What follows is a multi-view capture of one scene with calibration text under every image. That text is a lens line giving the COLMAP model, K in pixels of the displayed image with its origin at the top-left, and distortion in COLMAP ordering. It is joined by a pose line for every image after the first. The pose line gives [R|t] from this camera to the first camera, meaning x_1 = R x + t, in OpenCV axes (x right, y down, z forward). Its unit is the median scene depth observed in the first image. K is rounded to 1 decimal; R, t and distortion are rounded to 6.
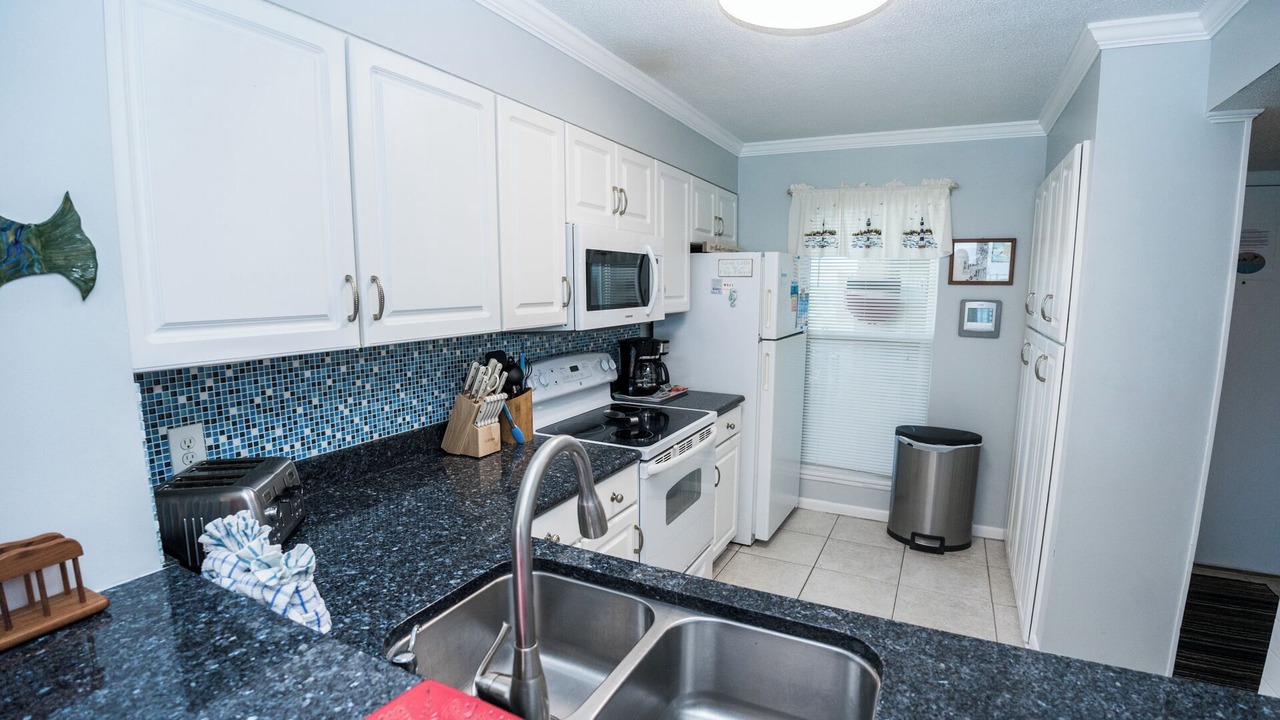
lens RADIAL K [[595.6, 0, 641.7], [0, 595.6, 372.1], [0, 0, 1]] dist [-0.066143, 0.005441]
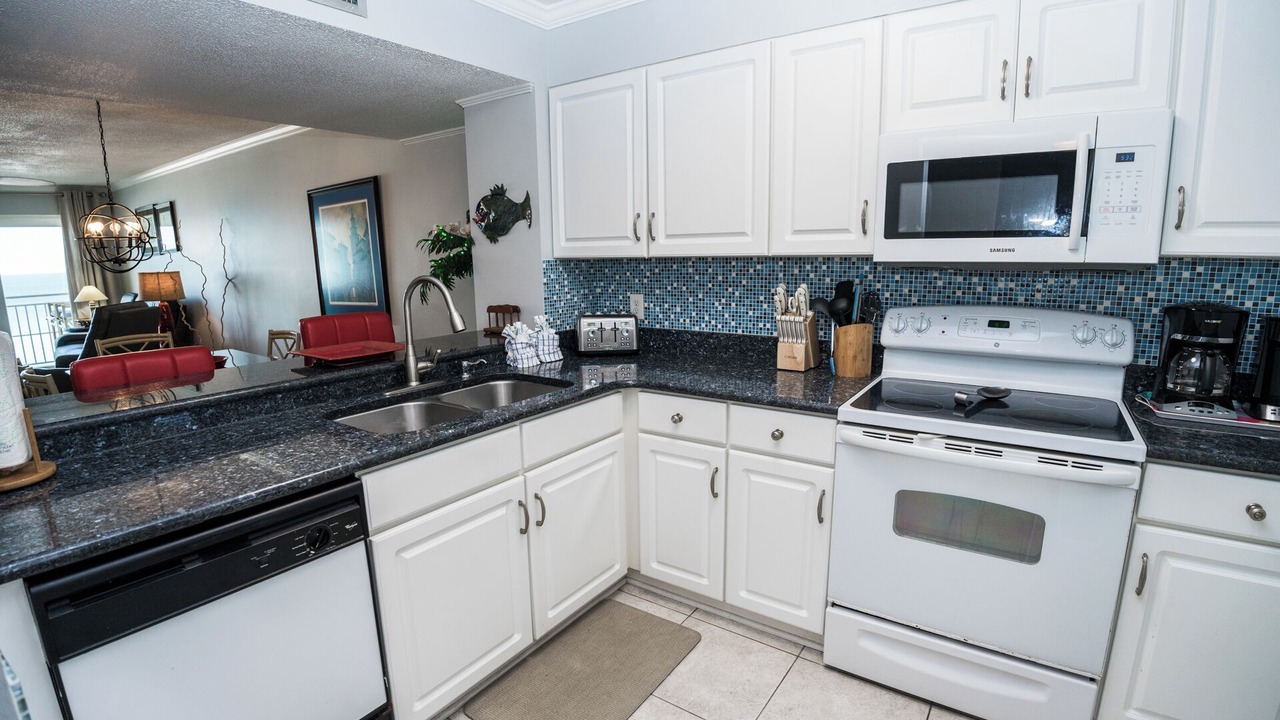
lens RADIAL K [[595.6, 0, 641.7], [0, 595.6, 372.1], [0, 0, 1]] dist [-0.066143, 0.005441]
pose [[-0.125290, 0.190533, -0.973653, 0.983132], [-0.133009, 0.969301, 0.206797, -0.057154], [0.983164, 0.155414, -0.096101, 0.958644]]
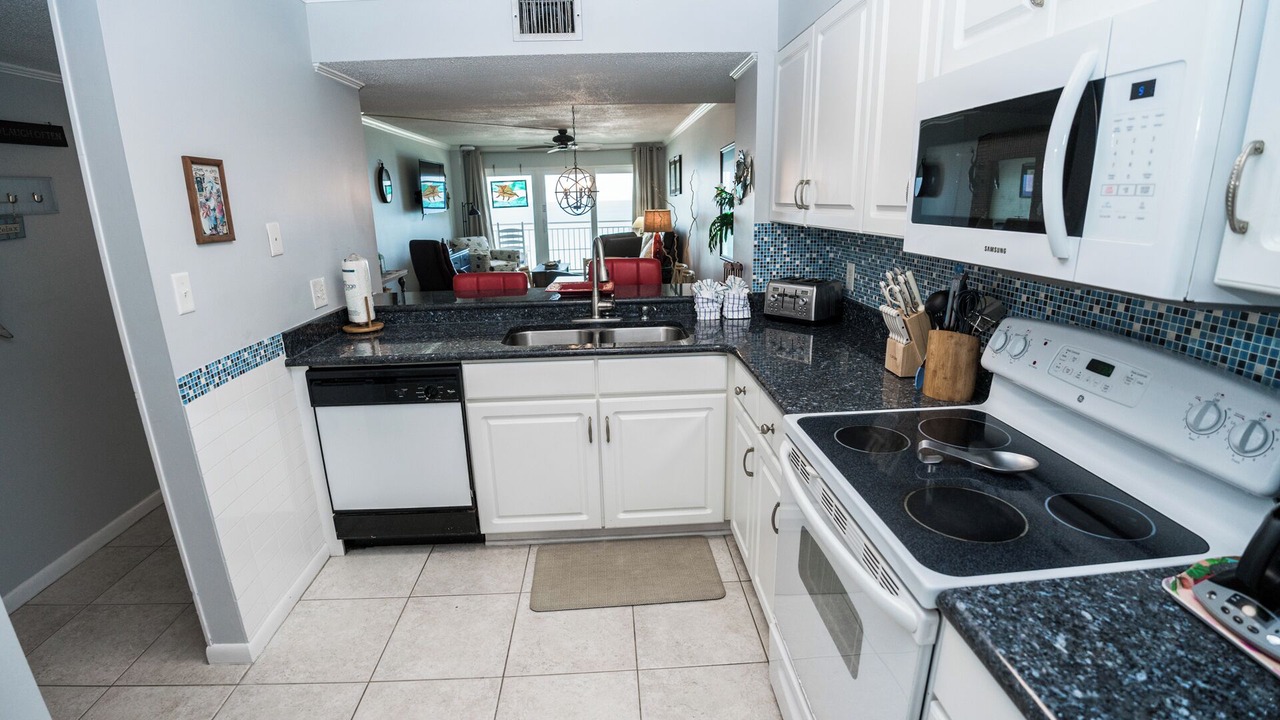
lens RADIAL K [[595.6, 0, 641.7], [0, 595.6, 372.1], [0, 0, 1]] dist [-0.066143, 0.005441]
pose [[-0.858476, 0.156105, -0.488519, 0.604501], [-0.060042, 0.915406, 0.398029, -0.233416], [0.509327, 0.371030, -0.776481, 1.737574]]
